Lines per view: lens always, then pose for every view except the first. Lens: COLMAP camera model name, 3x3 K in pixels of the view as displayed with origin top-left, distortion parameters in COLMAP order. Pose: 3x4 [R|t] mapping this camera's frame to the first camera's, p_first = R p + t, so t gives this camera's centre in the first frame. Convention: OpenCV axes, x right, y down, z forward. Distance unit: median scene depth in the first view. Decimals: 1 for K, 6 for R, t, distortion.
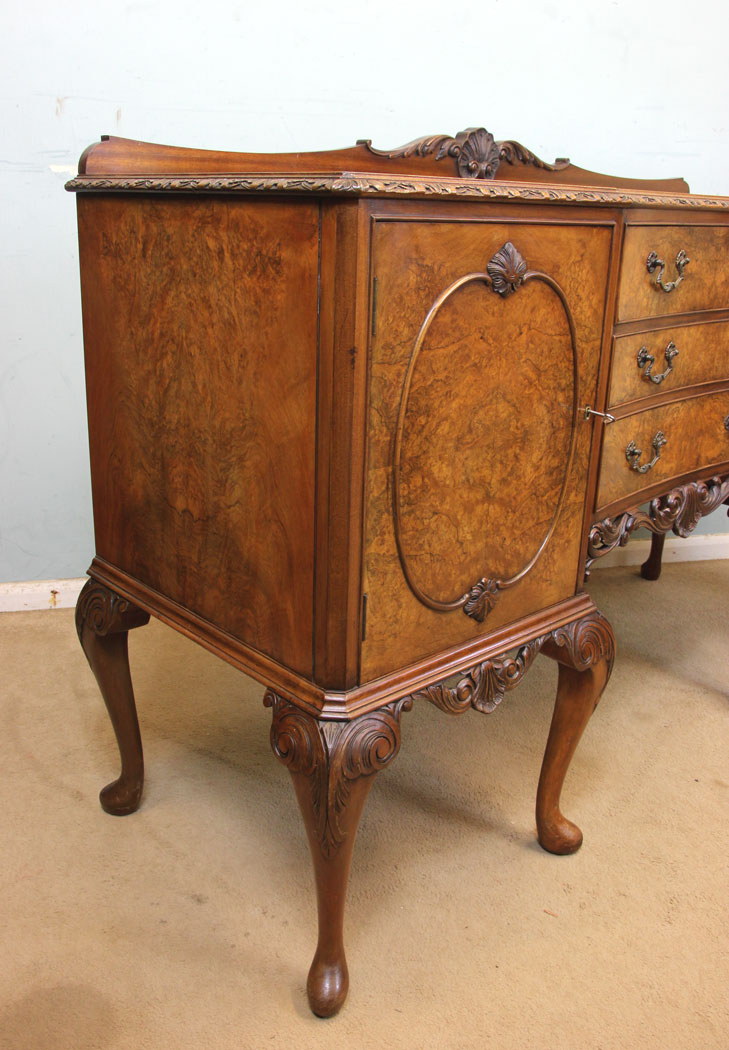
lens RADIAL K [[962.0, 0, 347.6], [0, 962.0, 505.6], [0, 0, 1]] dist [-0.101474, 0.000000]
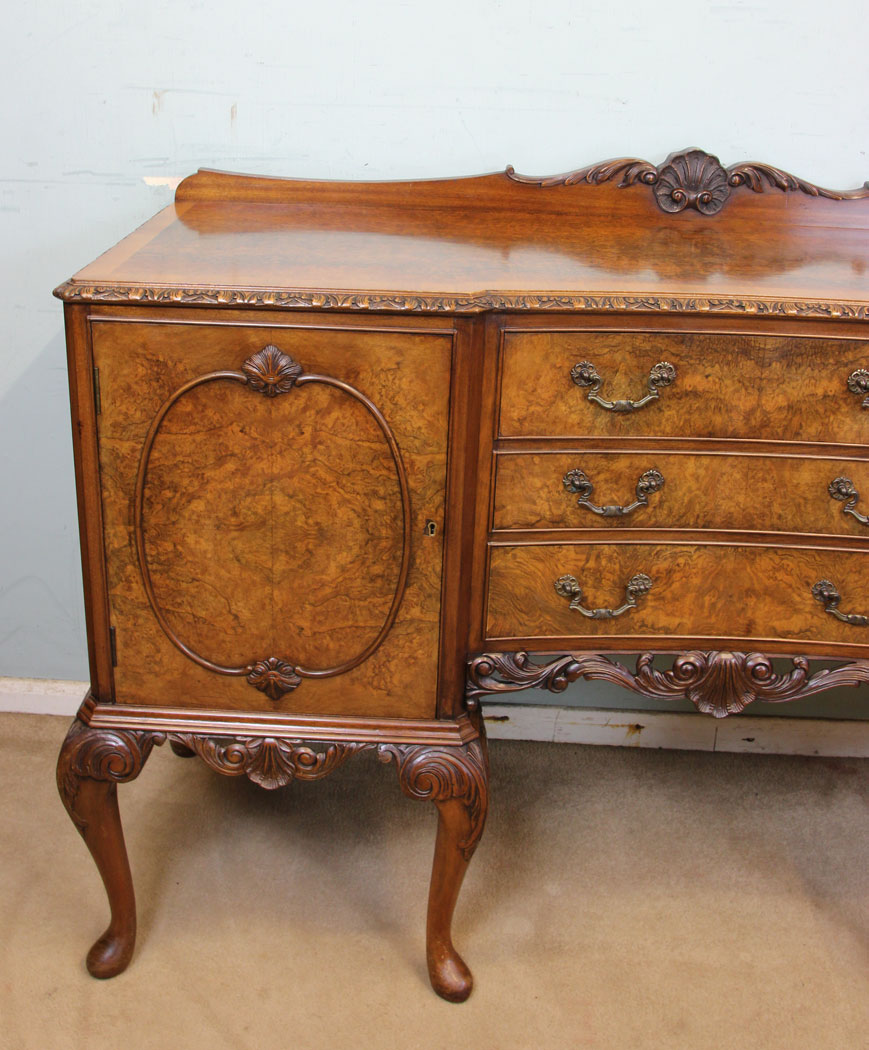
lens RADIAL K [[1188.4, 0, 397.1], [0, 1188.4, 409.2], [0, 0, 1]] dist [-0.095108, 0.000000]
pose [[0.721366, 0.217823, -0.657407, 1.065167], [-0.220940, 0.972031, 0.079633, -0.327235], [0.656366, 0.087803, 0.749316, 0.143744]]
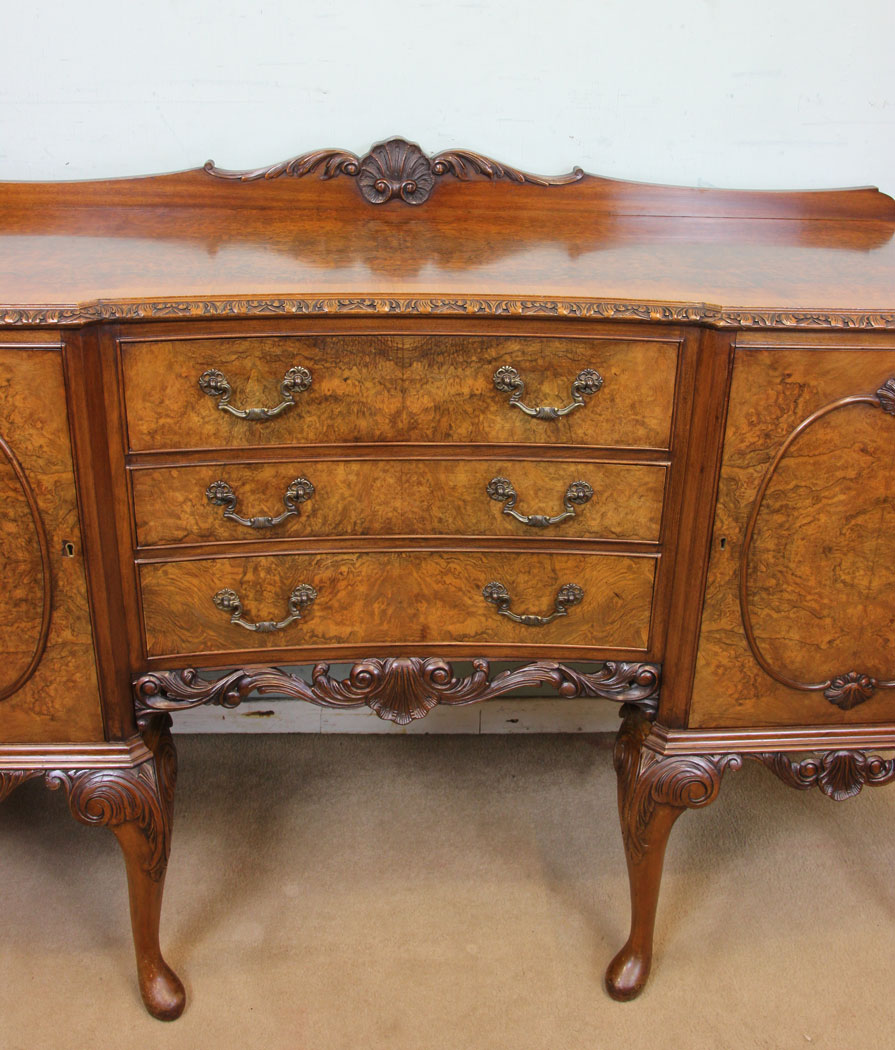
lens RADIAL K [[1114.8, 0, 451.4], [0, 1114.8, 414.8], [0, 0, 1]] dist [-0.100304, 0.000000]
pose [[0.793748, 0.206529, -0.572110, 1.208851], [-0.190450, 0.977681, 0.088706, -0.418856], [0.577661, 0.038548, 0.815366, 0.435075]]
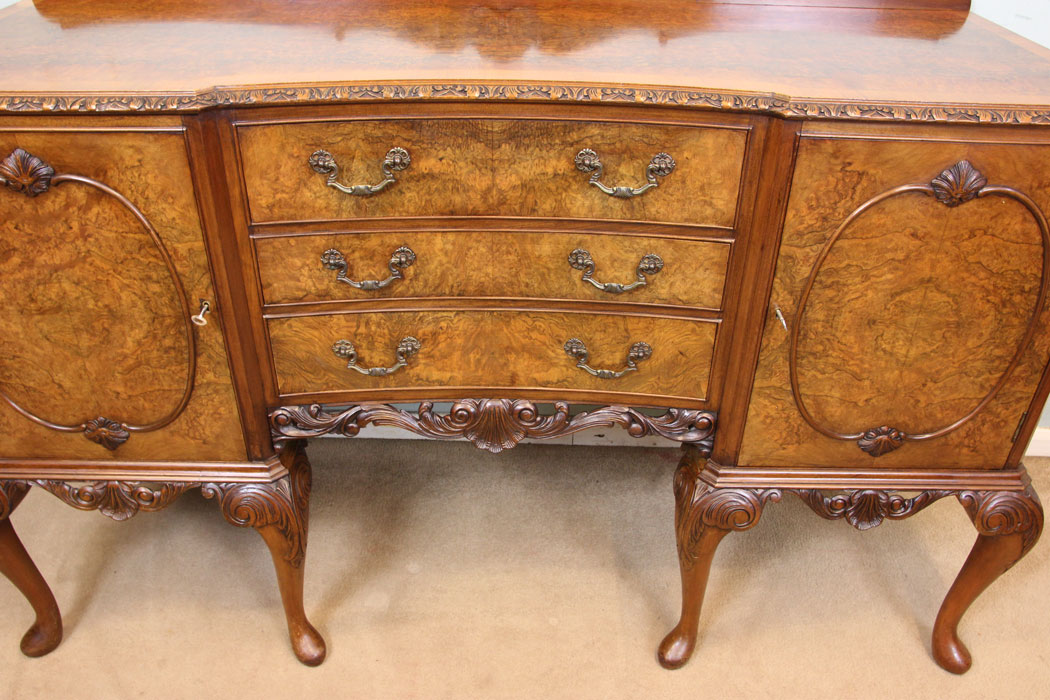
lens RADIAL K [[872.4, 0, 516.3], [0, 872.4, 360.0], [0, 0, 1]] dist [-0.125140, 0.109557]
pose [[0.747636, 0.351059, -0.563735, 1.160097], [-0.197196, 0.927927, 0.316330, -0.447994], [0.634156, -0.125334, 0.762979, 0.576365]]
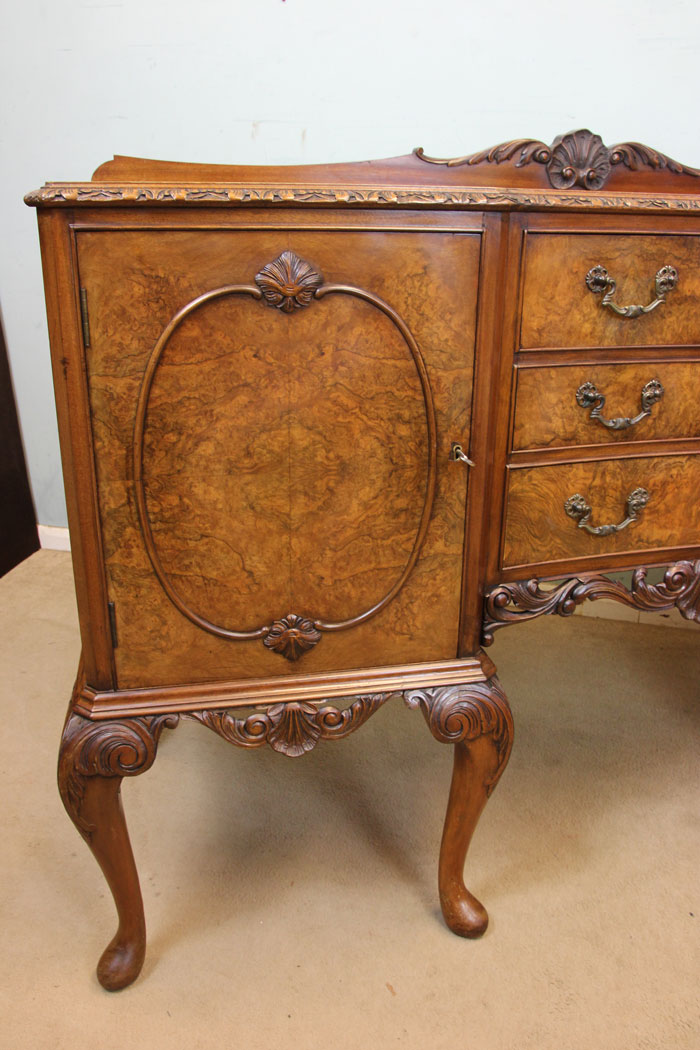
lens RADIAL K [[872.4, 0, 354.5], [0, 872.4, 527.2], [0, 0, 1]] dist [-0.125140, 0.109557]
pose [[0.868234, 0.157234, -0.470581, 0.622661], [-0.142097, 0.987529, 0.067788, -0.080102], [0.475371, 0.008012, 0.879749, 0.303028]]
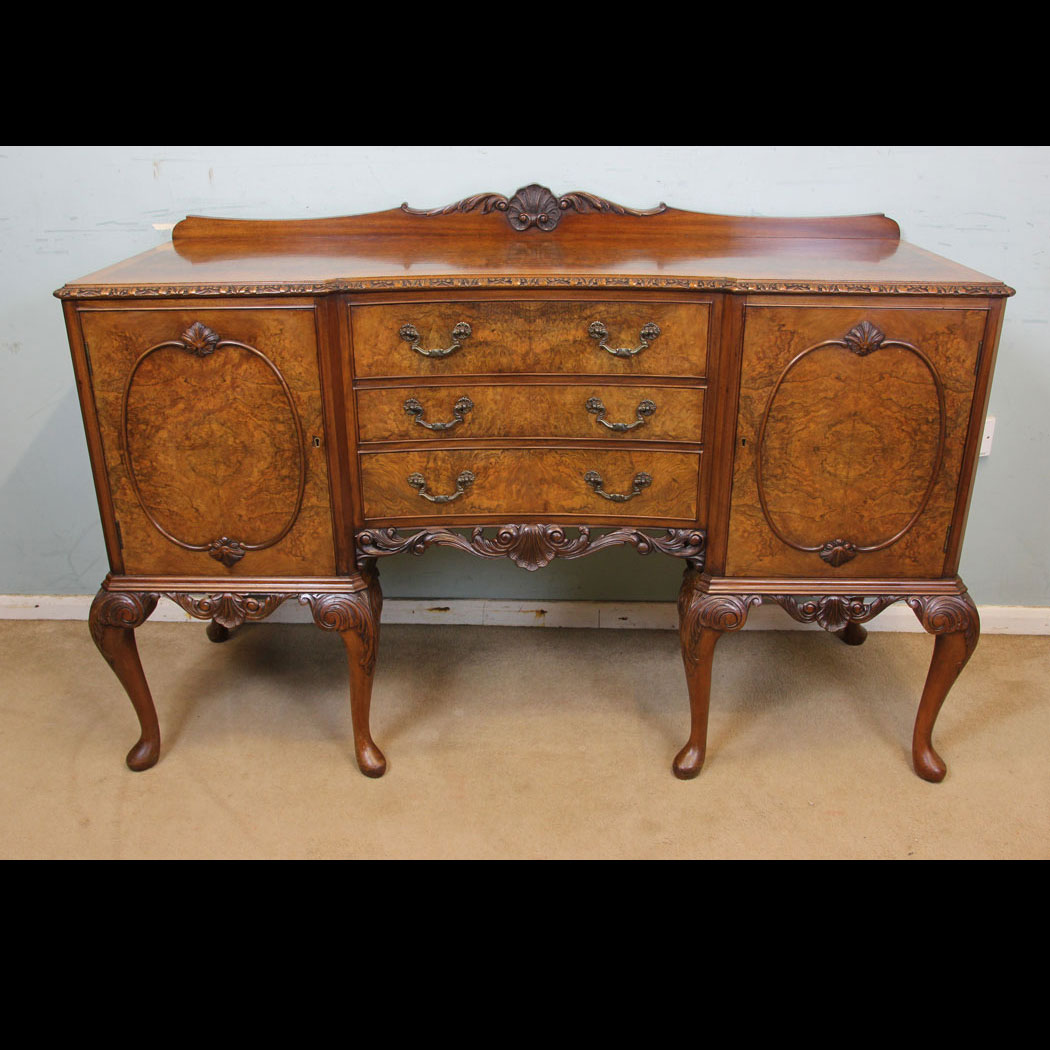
lens RADIAL K [[1000.1, 0, 517.9], [0, 1000.1, 521.4], [0, 0, 1]] dist [-0.095287, 0.000000]
pose [[0.732938, 0.238588, -0.637086, 1.567264], [-0.184132, 0.971102, 0.151841, -0.288490], [0.654903, 0.006018, 0.755689, 0.136937]]
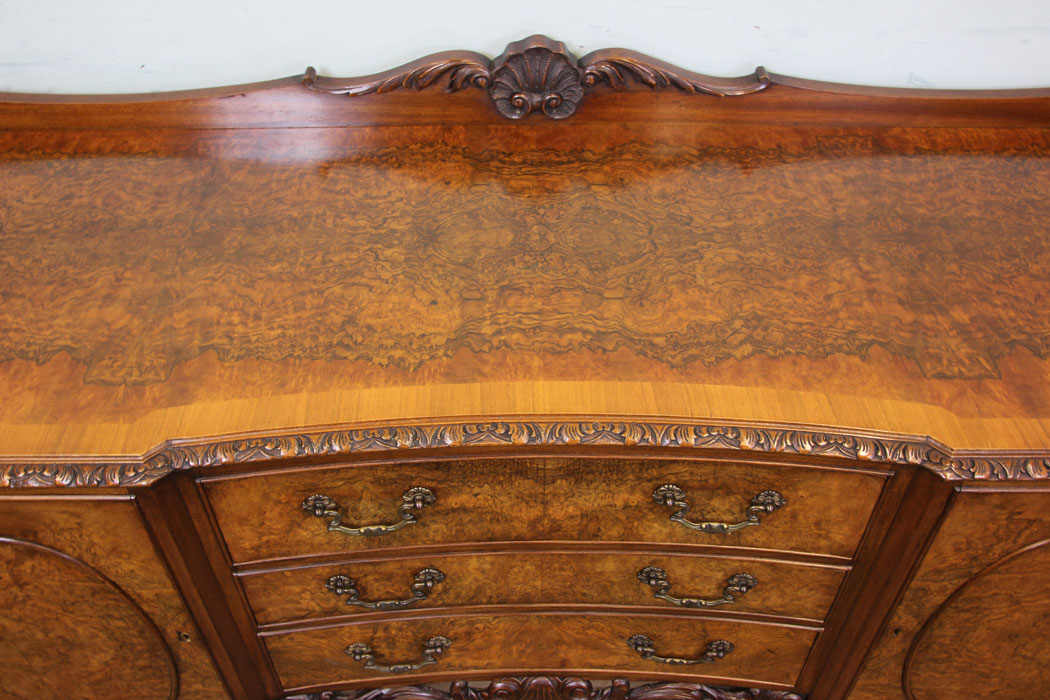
lens RADIAL K [[924.6, 0, 515.1], [0, 924.6, 362.2], [0, 0, 1]] dist [-0.107086, 0.111402]
pose [[0.751783, 0.433821, -0.496611, 0.838501], [-0.178099, 0.858707, 0.480524, -0.809298], [0.634904, -0.272804, 0.722824, 0.775504]]
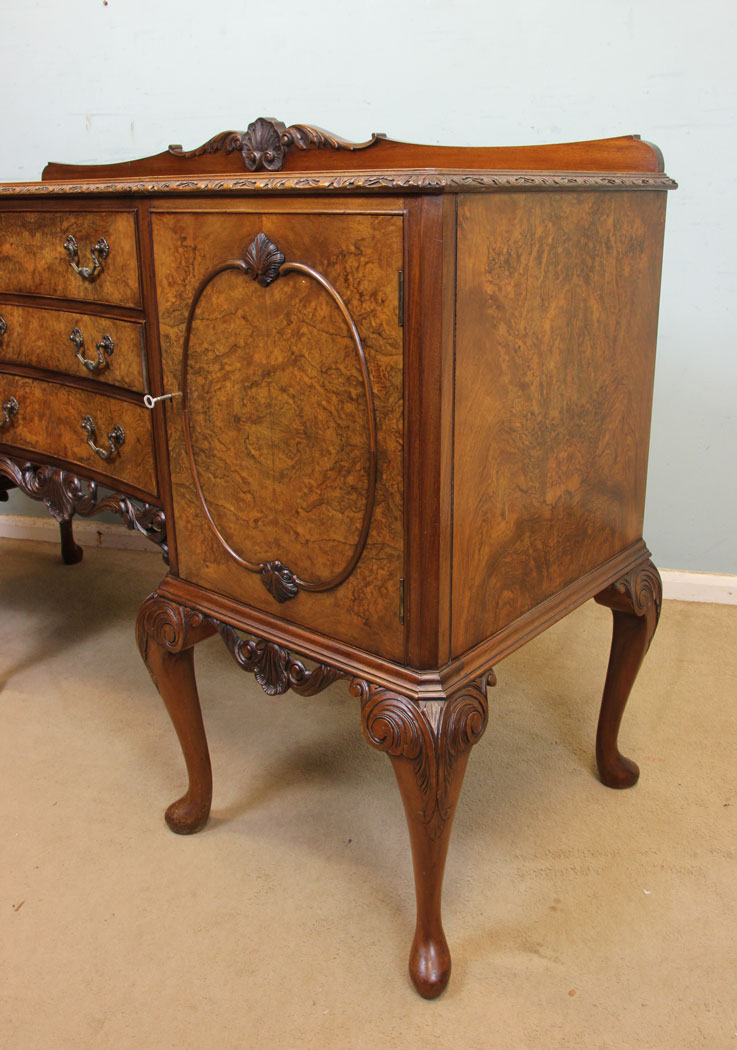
lens RADIAL K [[936.8, 0, 369.1], [0, 936.8, 469.6], [0, 0, 1]] dist [-0.024737, -0.005772]
pose [[0.146990, 0.253845, -0.956011, 1.929563], [-0.289908, 0.935120, 0.203724, -0.454705], [0.945699, 0.247209, 0.211045, 1.572090]]
